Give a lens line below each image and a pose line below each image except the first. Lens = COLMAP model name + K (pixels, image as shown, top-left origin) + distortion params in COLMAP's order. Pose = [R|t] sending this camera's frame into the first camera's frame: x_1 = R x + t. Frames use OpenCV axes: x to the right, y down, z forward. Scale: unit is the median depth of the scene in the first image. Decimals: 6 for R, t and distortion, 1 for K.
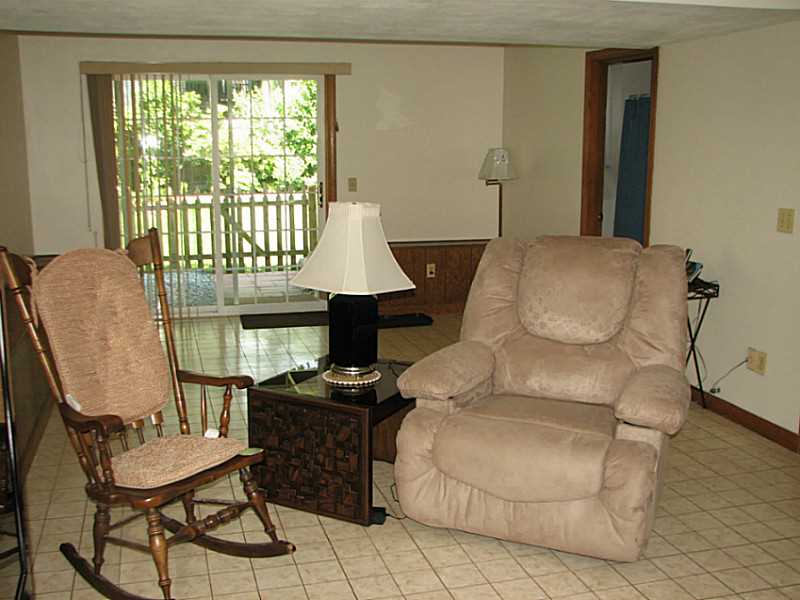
lens RADIAL K [[839.6, 0, 399.6], [0, 839.6, 301.5], [0, 0, 1]] dist [-0.107561, 0.000000]
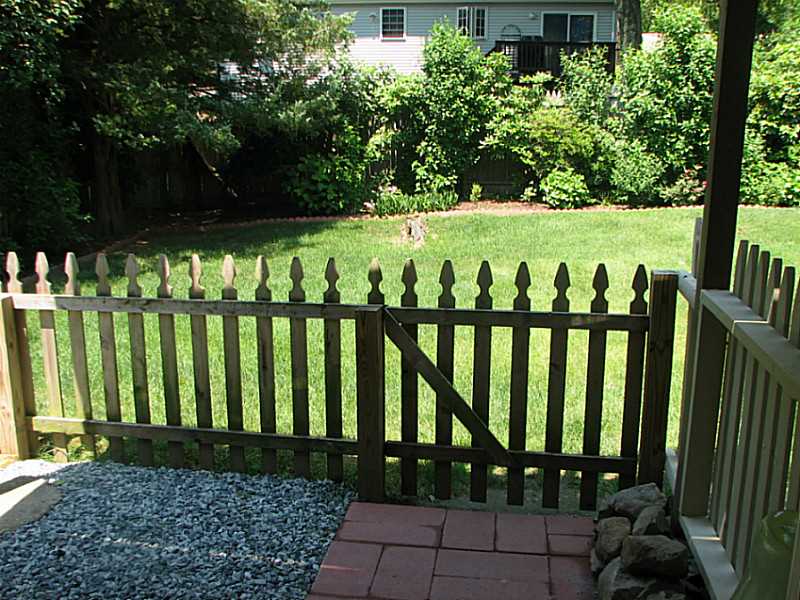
lens RADIAL K [[839.6, 0, 397.1], [0, 839.6, 299.3], [0, 0, 1]] dist [-0.107561, 0.000000]
pose [[0.911312, 0.098984, -0.399641, -0.036733], [-0.089980, 0.995088, 0.041281, -0.072673], [0.401764, -0.001660, 0.915742, 0.350390]]
